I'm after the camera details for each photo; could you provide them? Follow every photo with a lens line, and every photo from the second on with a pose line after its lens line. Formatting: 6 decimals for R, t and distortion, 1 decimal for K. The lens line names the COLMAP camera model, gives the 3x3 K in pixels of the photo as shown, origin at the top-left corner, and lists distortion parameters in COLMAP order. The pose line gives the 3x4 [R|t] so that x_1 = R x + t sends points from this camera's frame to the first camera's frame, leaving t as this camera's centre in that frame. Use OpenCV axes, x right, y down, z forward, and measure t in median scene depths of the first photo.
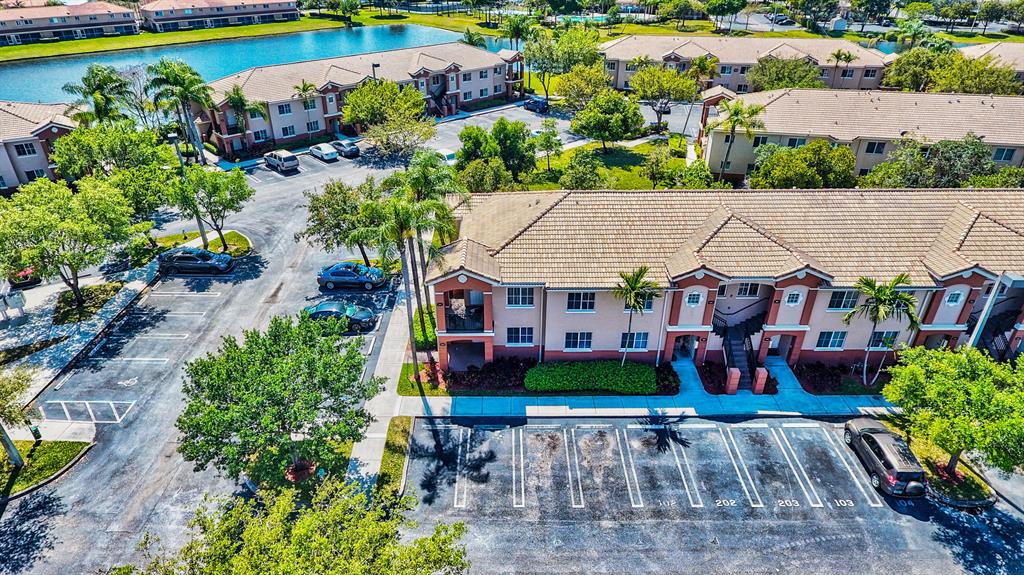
lens RADIAL K [[612.9, 0, 507.3], [0, 612.9, 293.2], [0, 0, 1]] dist [0.008116, -0.005002]
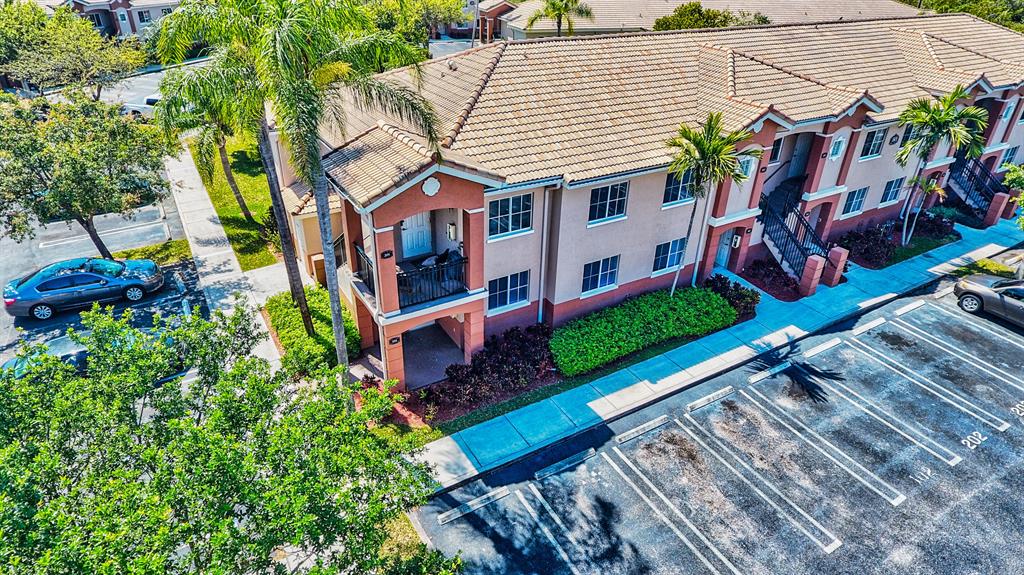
lens RADIAL K [[612.9, 0, 508.0], [0, 612.9, 280.2], [0, 0, 1]] dist [0.008116, -0.005002]
pose [[0.861835, -0.227652, 0.453227, -0.243131], [0.238190, 0.970602, 0.034594, 0.042769], [-0.447778, 0.078140, 0.890724, 0.533191]]
